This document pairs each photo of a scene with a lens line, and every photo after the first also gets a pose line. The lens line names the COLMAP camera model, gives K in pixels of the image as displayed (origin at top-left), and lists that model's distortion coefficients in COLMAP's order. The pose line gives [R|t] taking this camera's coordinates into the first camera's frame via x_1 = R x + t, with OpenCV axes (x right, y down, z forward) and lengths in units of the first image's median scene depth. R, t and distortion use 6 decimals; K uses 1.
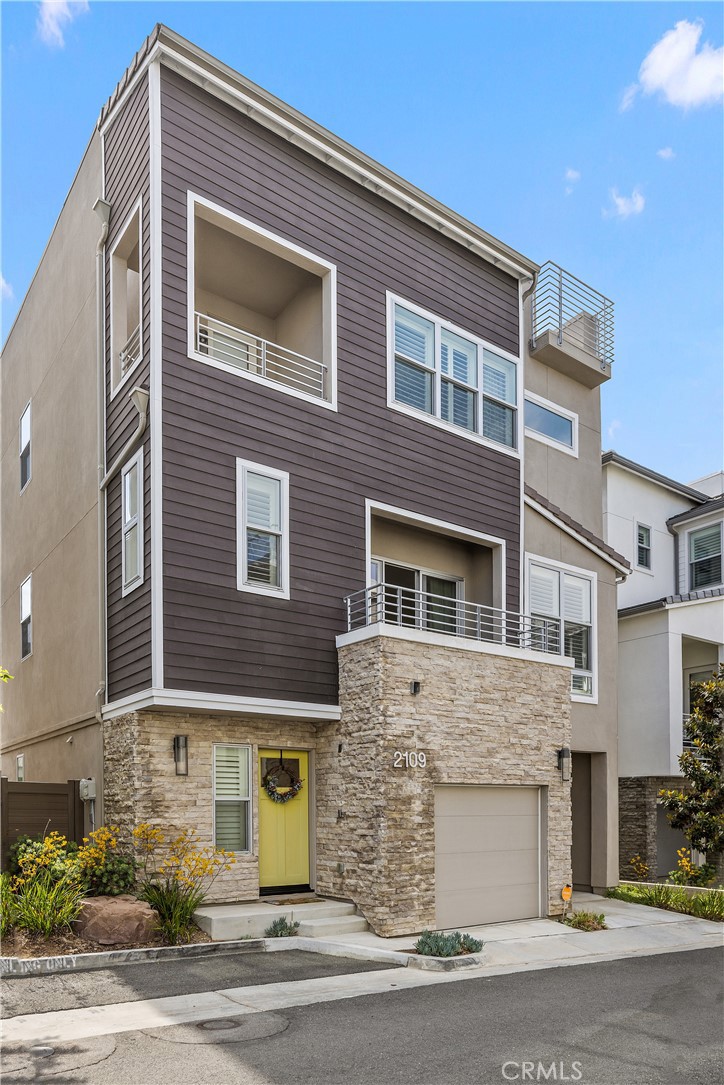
lens RADIAL K [[1804.2, 0, 276.8], [0, 1804.2, 543.2], [0, 0, 1]] dist [0.003785, 0.012765]
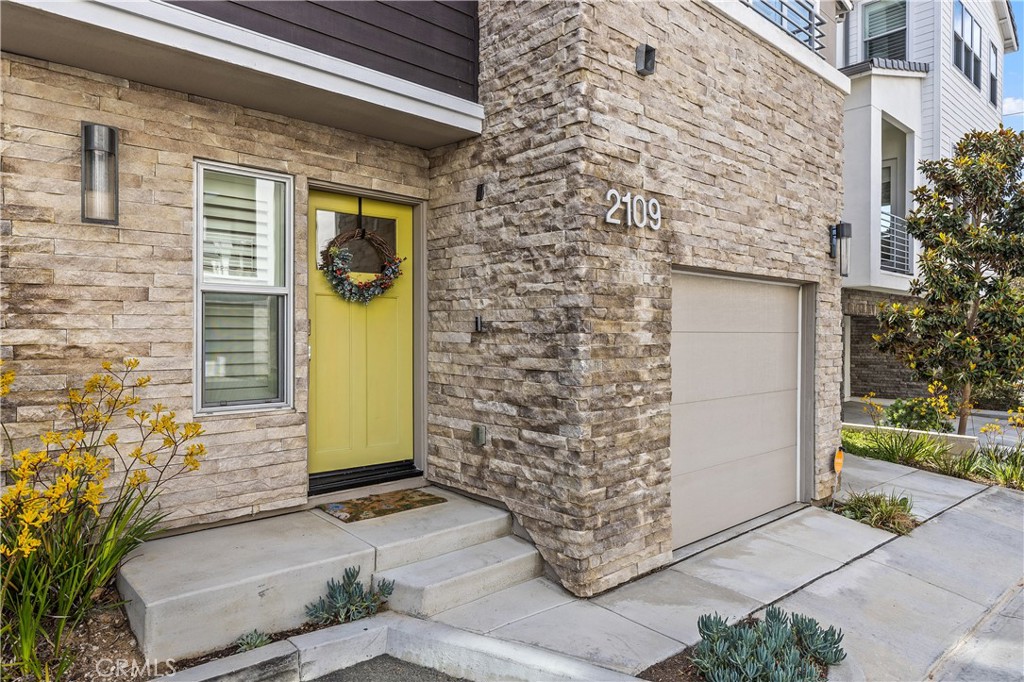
lens RADIAL K [[1436.4, 0, 512.0], [0, 1436.4, 341.0], [0, 0, 1]] dist [0.008525, 0.001560]
pose [[0.995667, 0.007523, 0.092690, 0.008220], [-0.021585, 0.988196, 0.151667, 0.097080], [-0.090455, -0.153010, 0.984076, 0.628798]]
